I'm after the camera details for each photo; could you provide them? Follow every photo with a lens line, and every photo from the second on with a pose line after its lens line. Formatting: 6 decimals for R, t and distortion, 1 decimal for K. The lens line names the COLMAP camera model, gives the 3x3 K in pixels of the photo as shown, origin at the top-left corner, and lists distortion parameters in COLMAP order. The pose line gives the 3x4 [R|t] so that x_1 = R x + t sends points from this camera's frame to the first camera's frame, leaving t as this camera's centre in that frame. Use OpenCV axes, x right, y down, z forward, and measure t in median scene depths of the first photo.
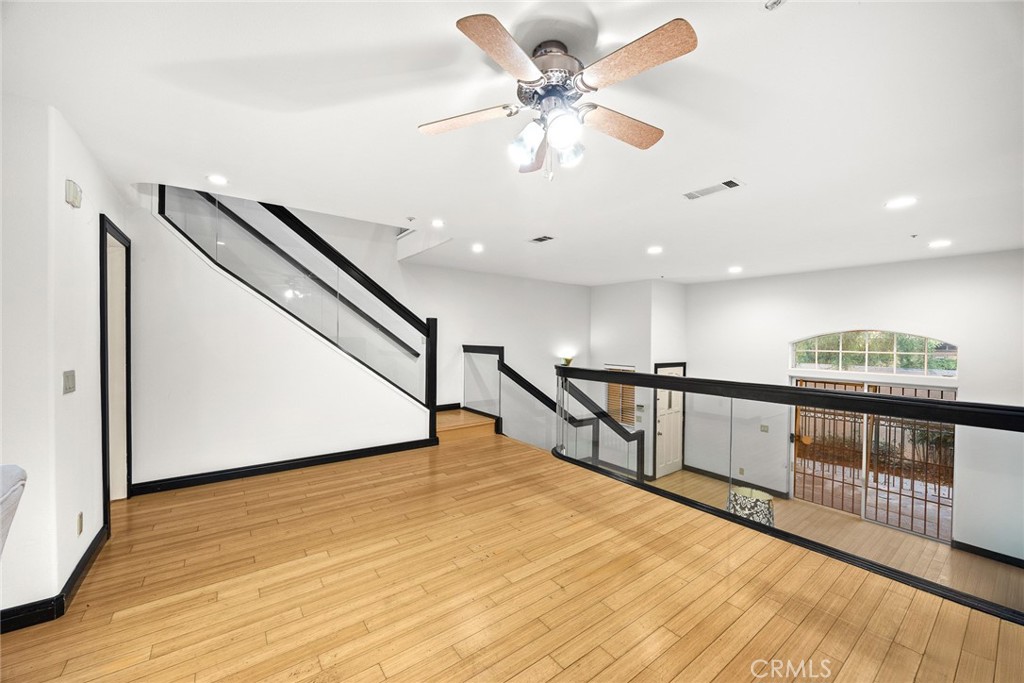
lens RADIAL K [[394.7, 0, 512.0], [0, 394.7, 341.5], [0, 0, 1]] dist [0.001229, 0.000076]
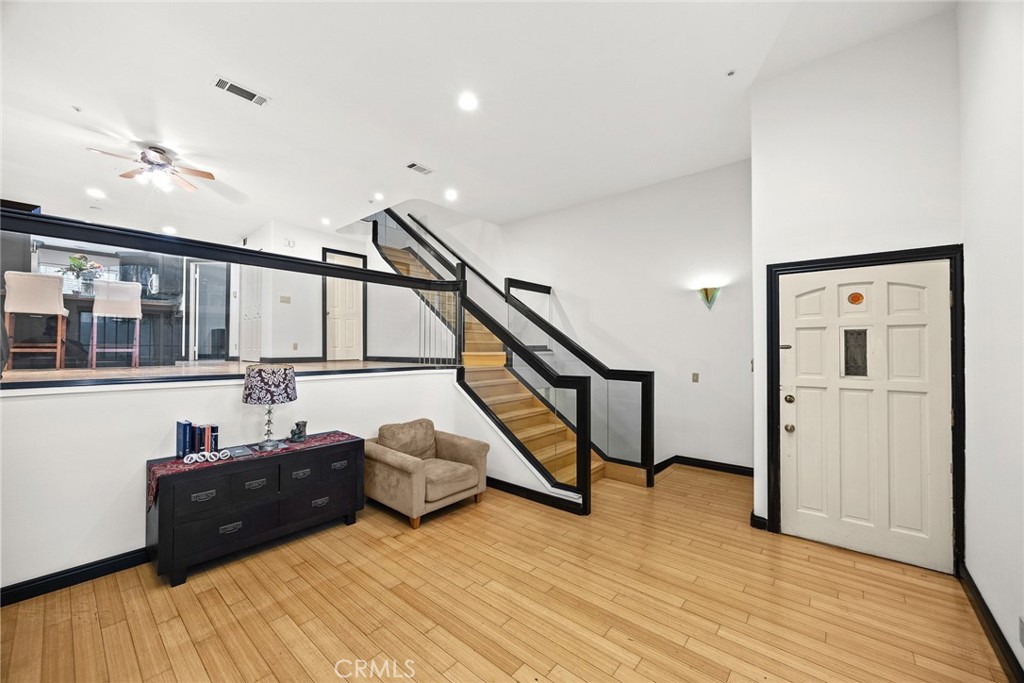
lens RADIAL K [[394.7, 0, 512.0], [0, 394.7, 341.5], [0, 0, 1]] dist [0.001229, 0.000076]
pose [[0.217142, -0.026601, -0.975777, 0.755569], [-0.008084, 0.999545, -0.029048, 0.162120], [0.976107, 0.014195, 0.216828, 0.645558]]
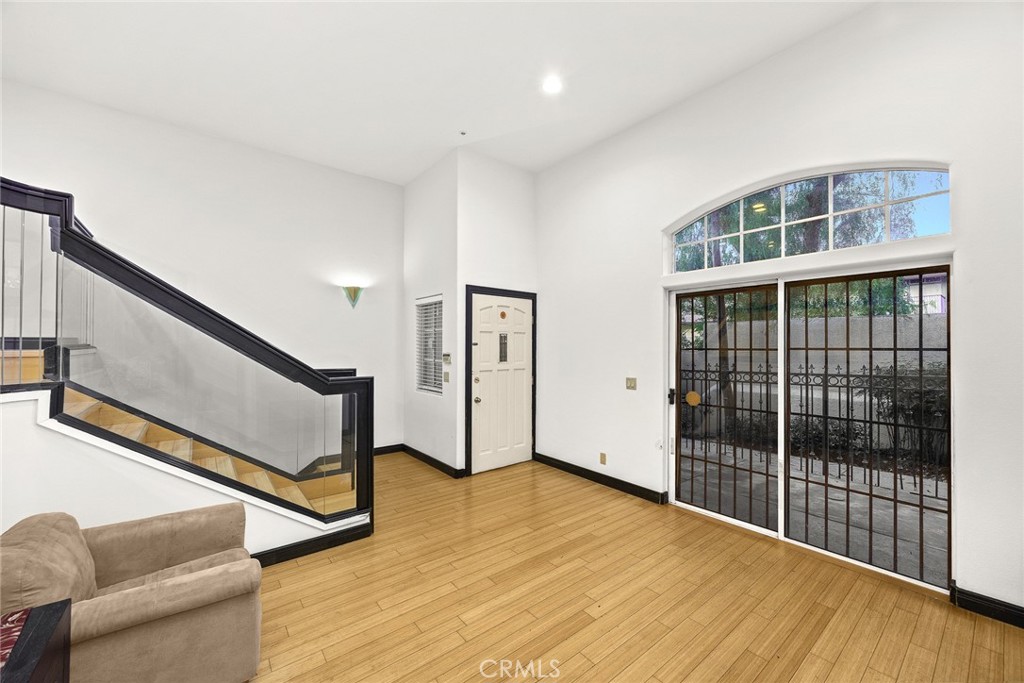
lens RADIAL K [[400.6, 0, 512.0], [0, 400.6, 341.5], [0, 0, 1]] dist [0.000649, 0.000146]
pose [[0.999524, -0.005501, 0.030342, 0.427041], [0.006113, 0.999779, -0.020095, 0.162129], [-0.030225, 0.020271, 0.999338, 0.391693]]
